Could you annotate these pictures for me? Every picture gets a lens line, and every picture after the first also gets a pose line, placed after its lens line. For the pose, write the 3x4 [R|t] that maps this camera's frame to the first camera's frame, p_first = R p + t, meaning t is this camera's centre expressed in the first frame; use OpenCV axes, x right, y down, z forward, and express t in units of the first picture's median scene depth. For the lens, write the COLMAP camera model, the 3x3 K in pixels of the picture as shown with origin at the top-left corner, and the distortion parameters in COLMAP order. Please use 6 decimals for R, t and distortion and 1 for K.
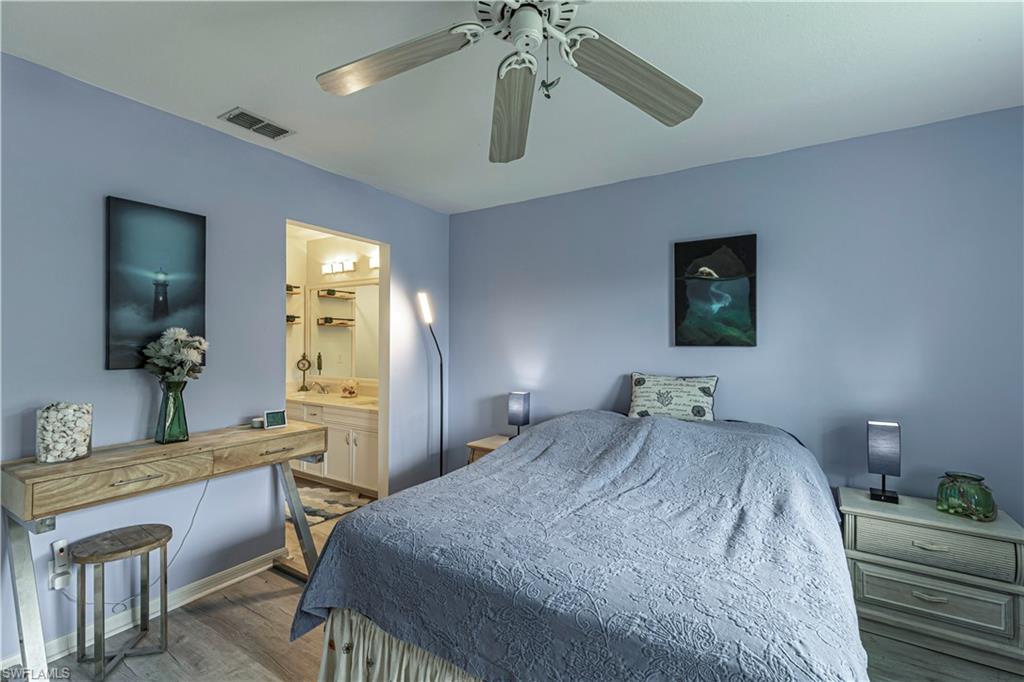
lens RADIAL K [[456.1, 0, 516.8], [0, 456.1, 343.4], [0, 0, 1]] dist [0.010885, -0.000275]
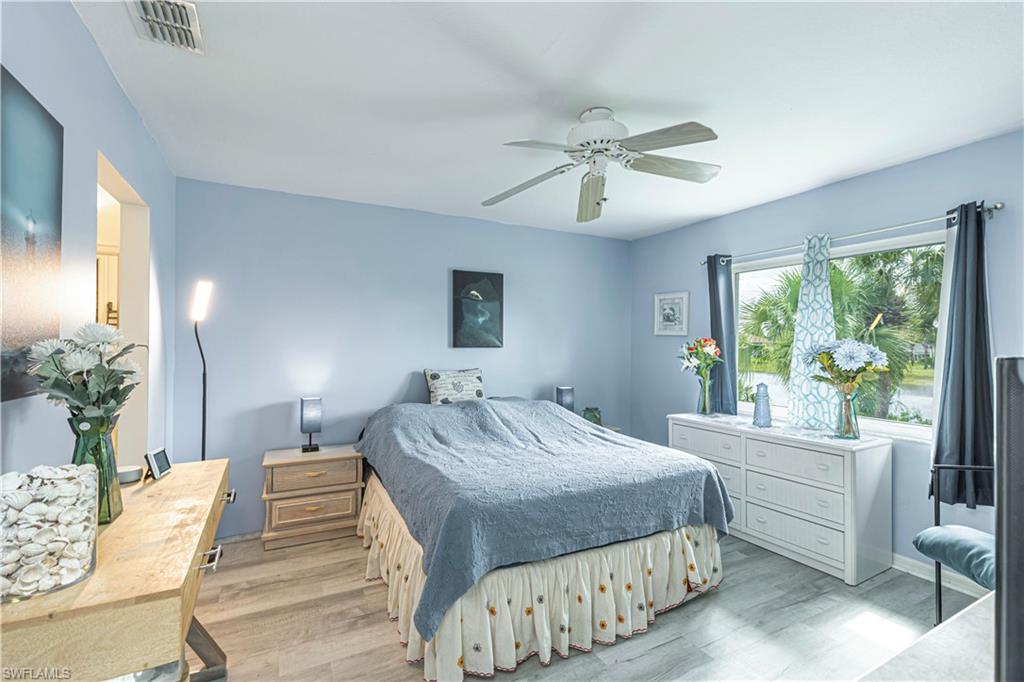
lens RADIAL K [[456.1, 0, 517.3], [0, 456.1, 342.9], [0, 0, 1]] dist [0.010885, -0.000275]
pose [[0.499015, -0.000347, 0.866593, -0.730547], [0.002984, 0.999995, -0.001318, -0.005601], [-0.866588, 0.003243, 0.499014, 0.185686]]
